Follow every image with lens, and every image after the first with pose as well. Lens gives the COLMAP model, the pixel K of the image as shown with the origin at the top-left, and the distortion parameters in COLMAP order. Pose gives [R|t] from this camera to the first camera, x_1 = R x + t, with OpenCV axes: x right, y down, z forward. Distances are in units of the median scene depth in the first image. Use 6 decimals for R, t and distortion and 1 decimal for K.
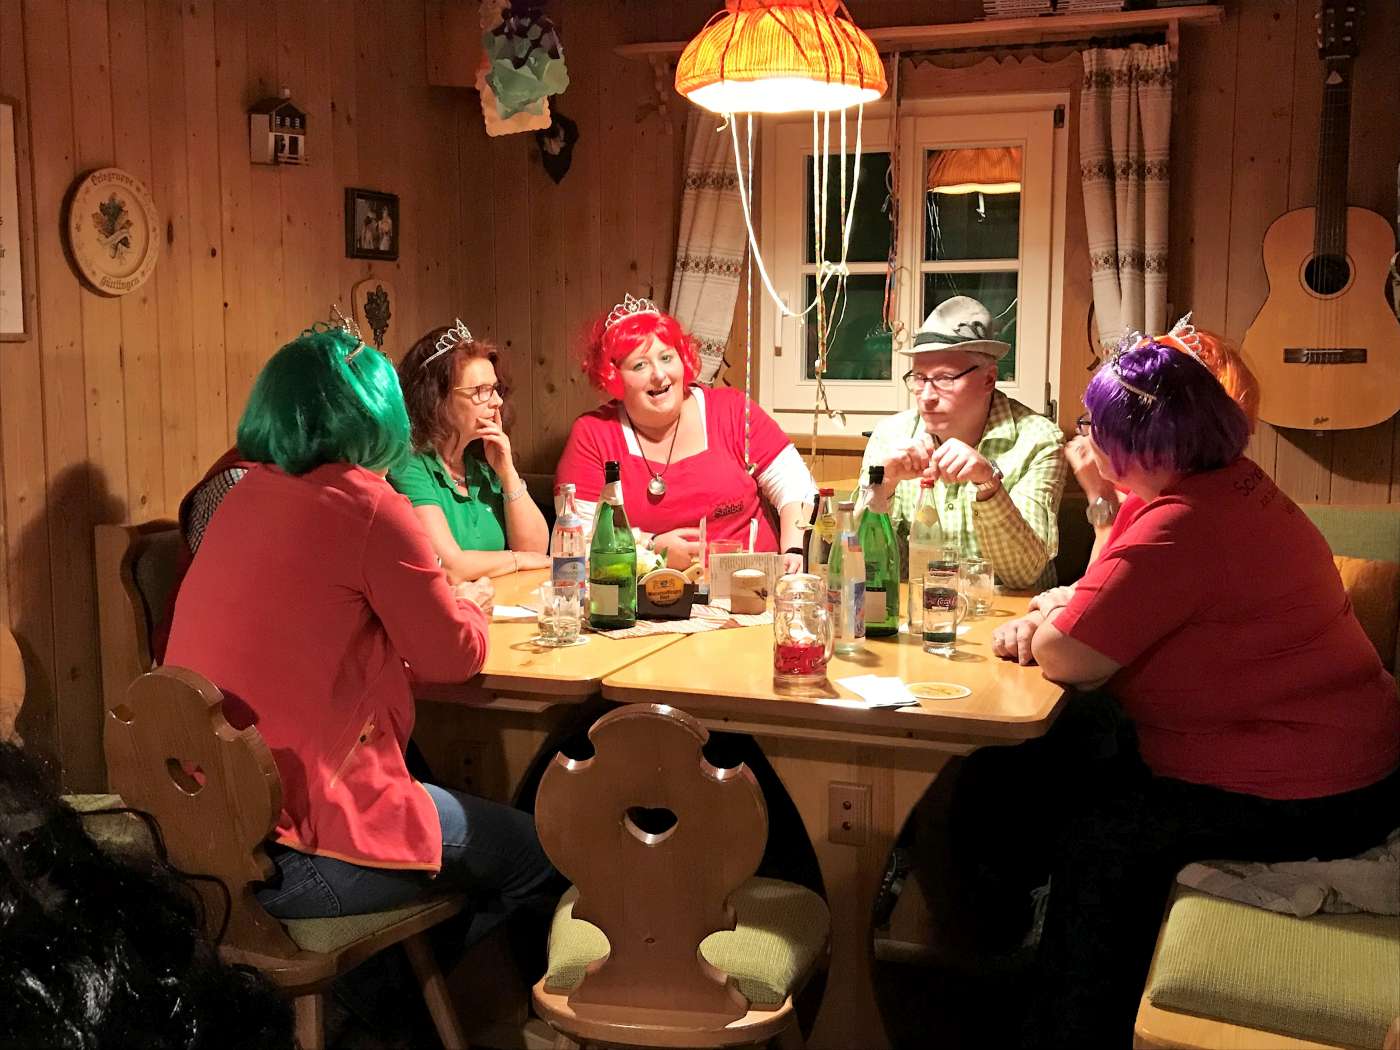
lens RADIAL K [[1512.4, 0, 706.8], [0, 1512.4, 535.6], [0, 0, 1]] dist [-0.005287, 0.000000]
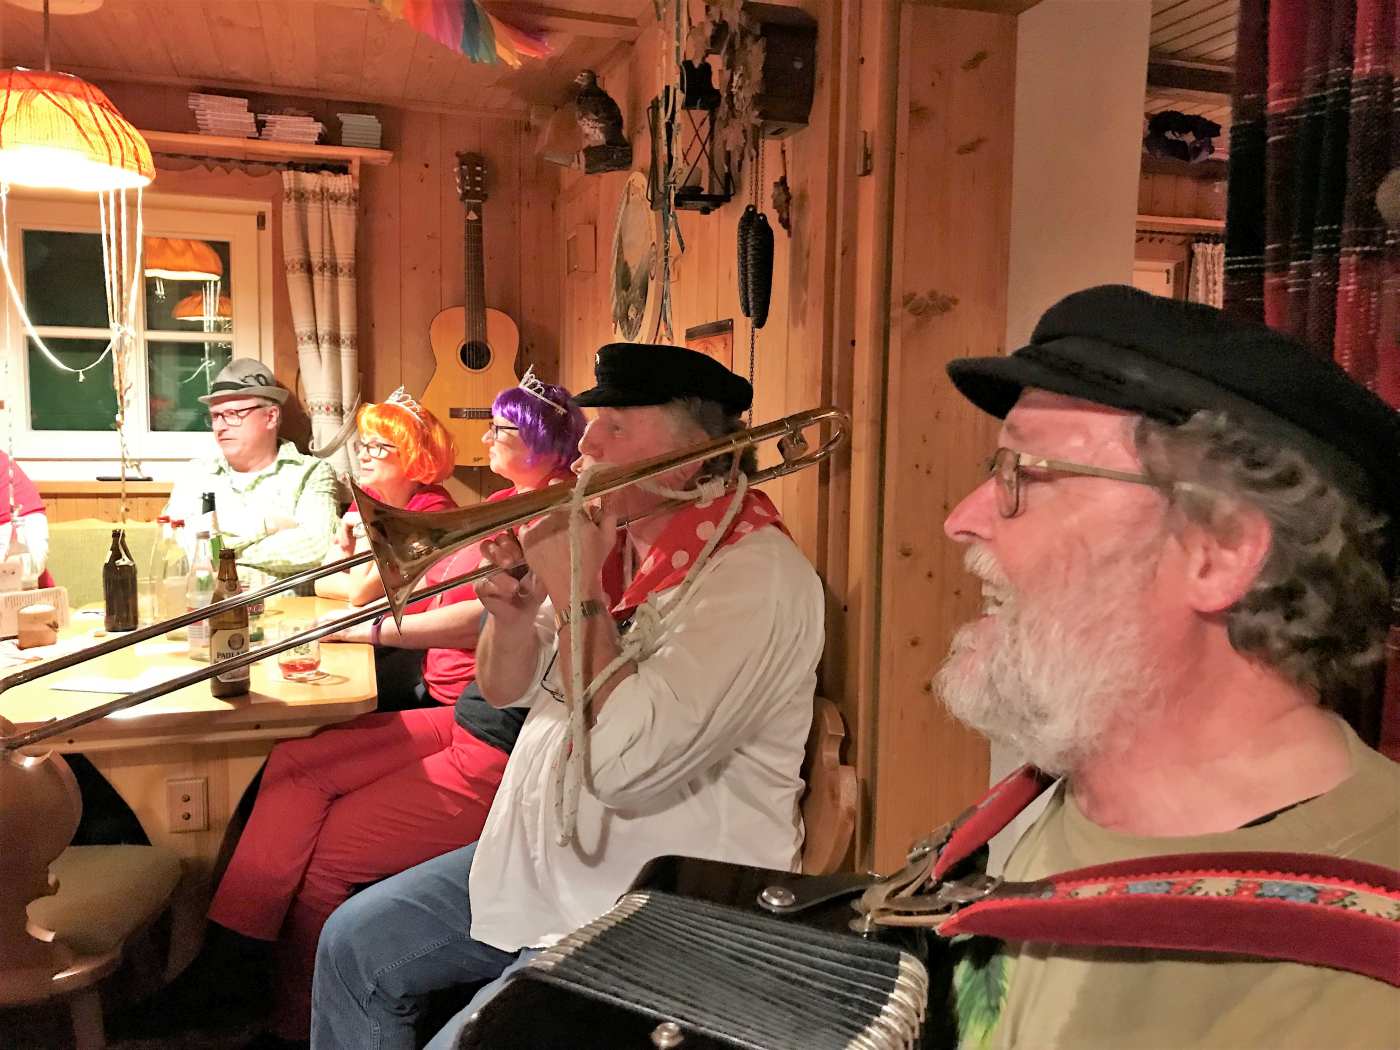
lens RADIAL K [[1131.4, 0, 701.5], [0, 1131.4, 517.9], [0, 0, 1]] dist [0.017553, -0.022177]
pose [[0.767618, -0.050530, 0.638913, -0.106224], [0.070660, 0.997482, -0.006007, -0.000194], [-0.637000, 0.049757, 0.769256, 0.060265]]
